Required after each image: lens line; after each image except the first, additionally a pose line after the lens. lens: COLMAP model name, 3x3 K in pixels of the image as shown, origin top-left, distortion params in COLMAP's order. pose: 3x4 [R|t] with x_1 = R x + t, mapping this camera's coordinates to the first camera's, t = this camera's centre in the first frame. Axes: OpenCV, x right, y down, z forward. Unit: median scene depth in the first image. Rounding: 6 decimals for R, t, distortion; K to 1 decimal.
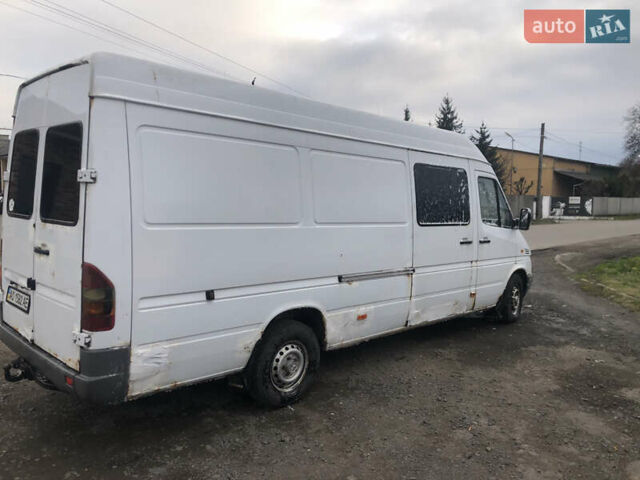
lens RADIAL K [[507.0, 0, 319.9], [0, 507.0, 223.0], [0, 0, 1]] dist [0.054010, 0.000343]
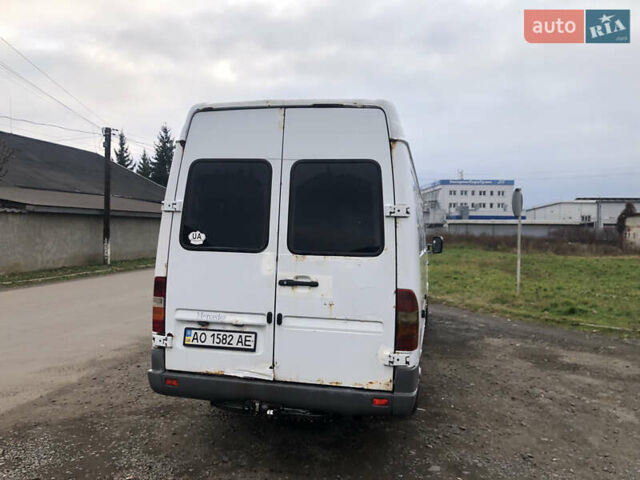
lens RADIAL K [[509.7, 0, 320.0], [0, 509.7, 240.0], [0, 0, 1]] dist [0.087735, 0.000631]
pose [[0.837109, -0.010114, 0.546942, -0.768851], [0.023884, 0.999551, -0.018071, -0.008224], [-0.546514, 0.028191, 0.836975, 0.105404]]
